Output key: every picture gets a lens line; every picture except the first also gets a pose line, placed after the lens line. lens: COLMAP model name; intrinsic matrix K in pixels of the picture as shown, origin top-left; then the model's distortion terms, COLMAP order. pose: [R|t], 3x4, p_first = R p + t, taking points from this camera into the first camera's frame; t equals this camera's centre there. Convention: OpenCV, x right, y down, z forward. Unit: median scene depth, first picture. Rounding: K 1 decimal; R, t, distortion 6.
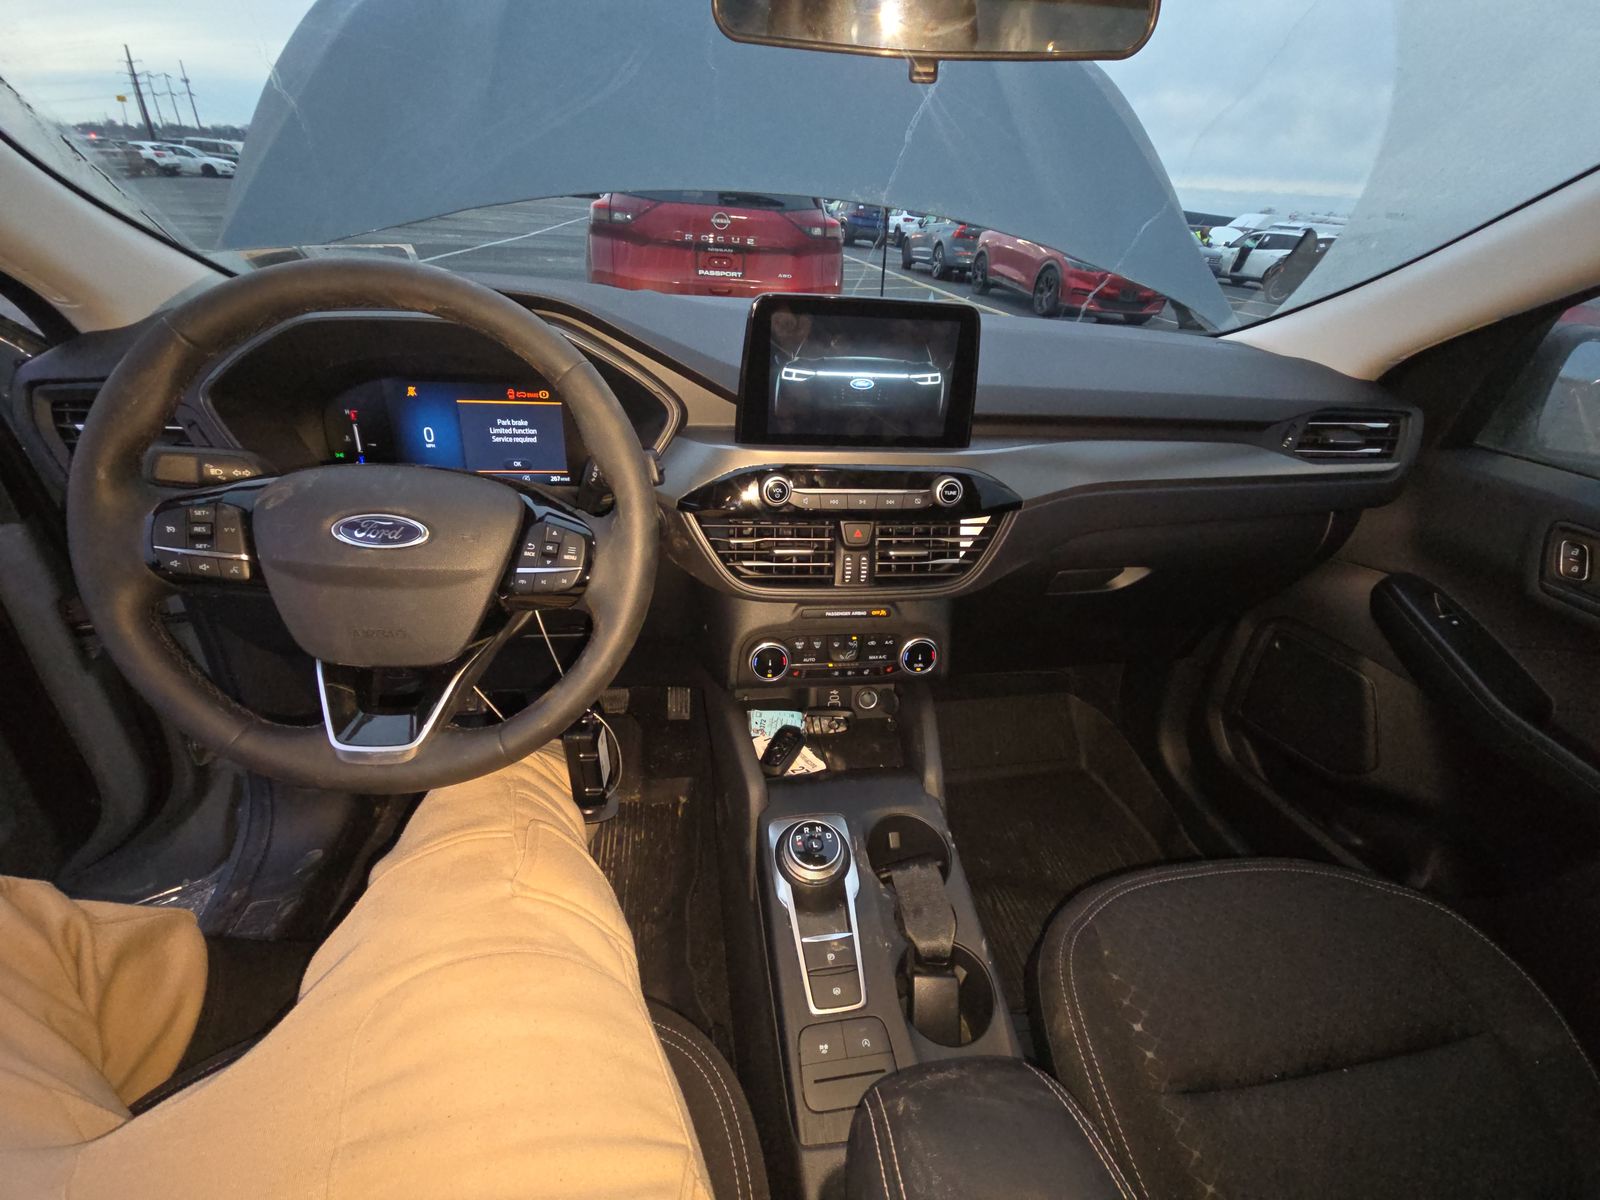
lens RADIAL K [[645.8, 0, 796.3], [0, 645.8, 604.9], [0, 0, 1]] dist [0.016566, -0.010060]
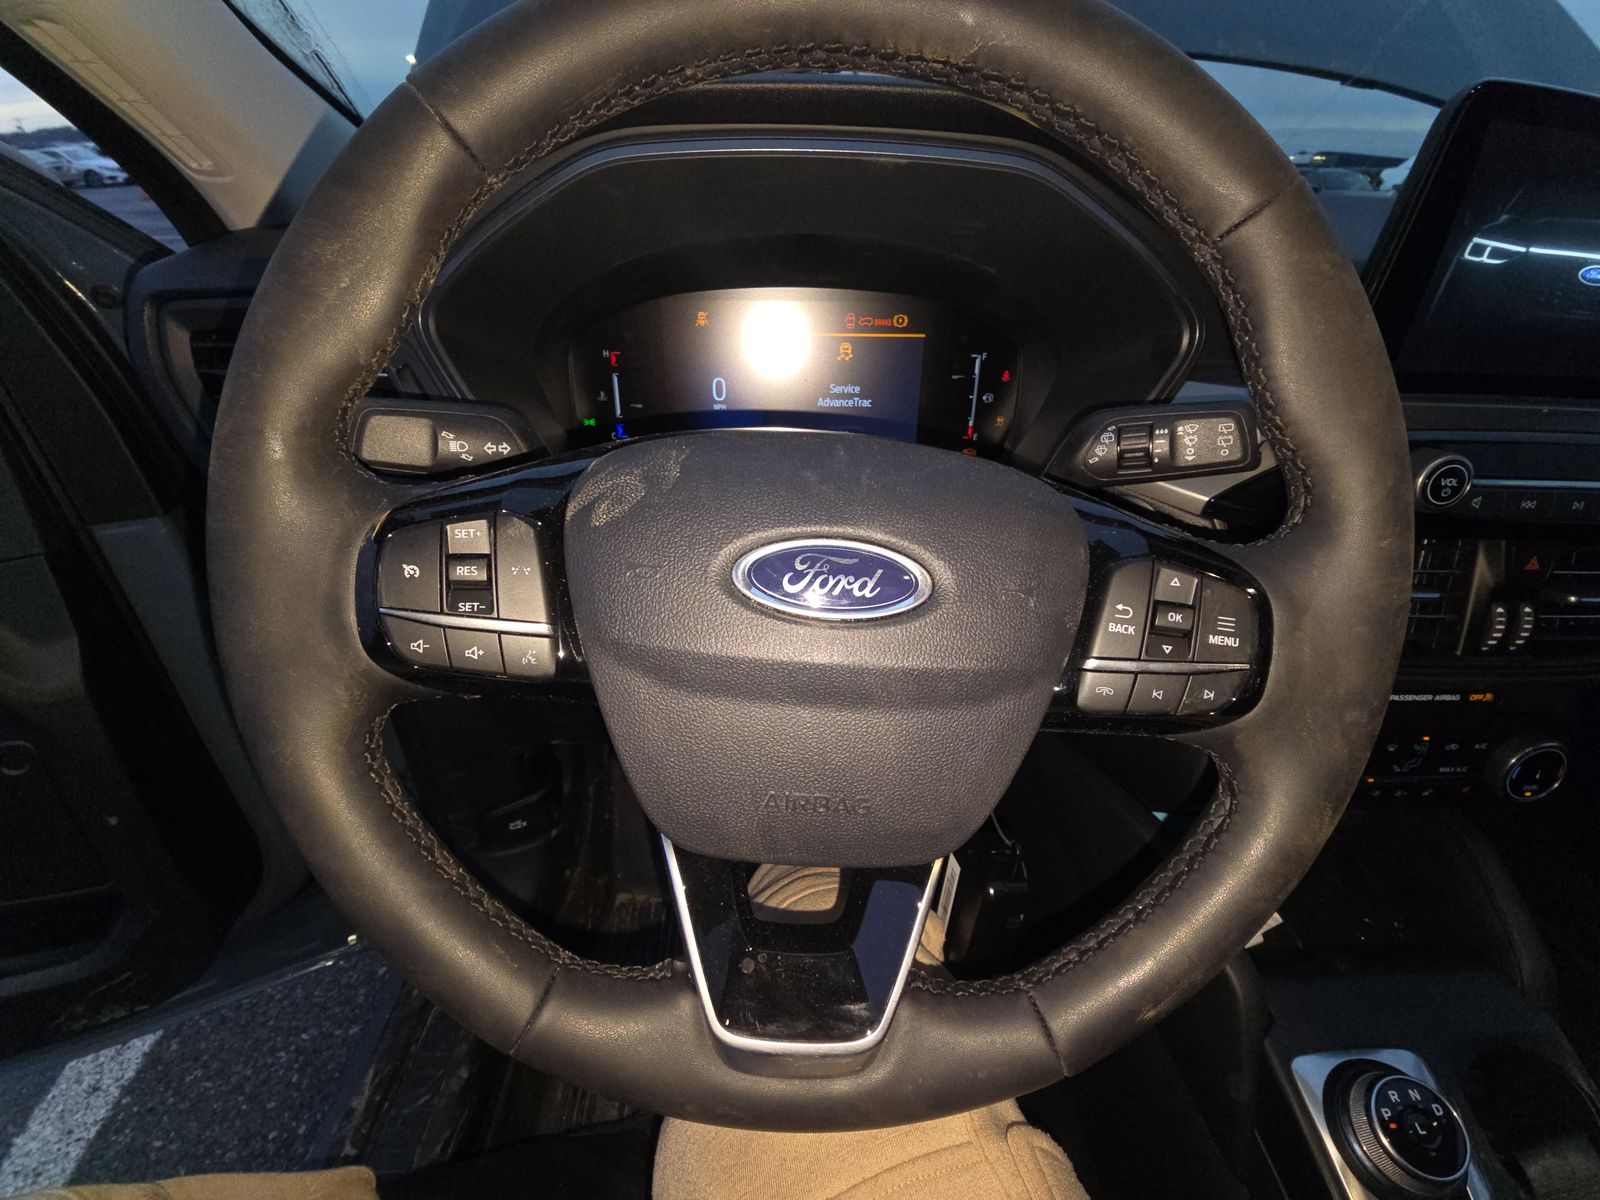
lens RADIAL K [[650.3, 0, 796.4], [0, 650.3, 609.3], [0, 0, 1]] dist [-0.003240, -0.000218]
pose [[0.991776, 0.029576, -0.124524, -0.487987], [-0.024989, 0.998956, 0.038235, -0.087426], [0.125525, -0.034809, 0.991480, 0.444636]]
